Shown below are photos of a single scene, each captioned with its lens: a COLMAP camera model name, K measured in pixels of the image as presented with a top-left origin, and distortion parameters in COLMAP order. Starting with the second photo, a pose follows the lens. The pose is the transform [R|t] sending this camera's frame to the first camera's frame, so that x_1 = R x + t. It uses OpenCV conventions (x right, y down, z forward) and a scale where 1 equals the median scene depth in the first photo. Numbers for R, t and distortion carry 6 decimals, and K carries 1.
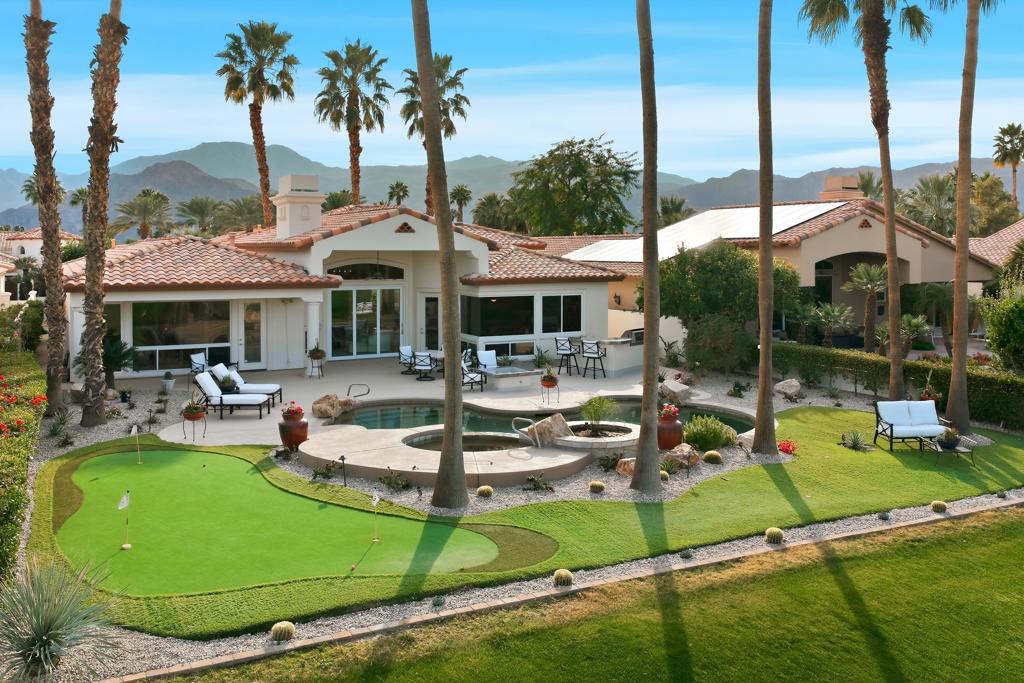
lens RADIAL K [[832.9, 0, 522.6], [0, 832.9, 337.3], [0, 0, 1]] dist [0.017631, -0.026913]
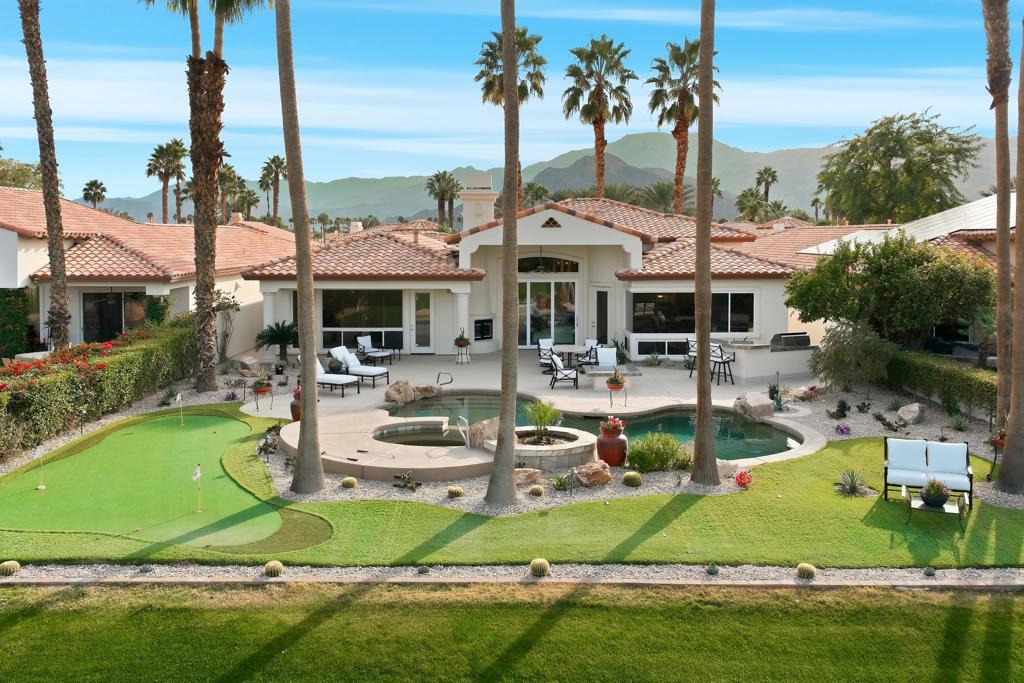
lens RADIAL K [[832.9, 0, 515.7], [0, 832.9, 336.8], [0, 0, 1]] dist [0.017631, -0.026913]
pose [[0.900746, 0.050483, -0.431403, 0.272488], [-0.044450, 0.998722, 0.024063, -0.015364], [0.432066, -0.002499, 0.901838, 0.065864]]
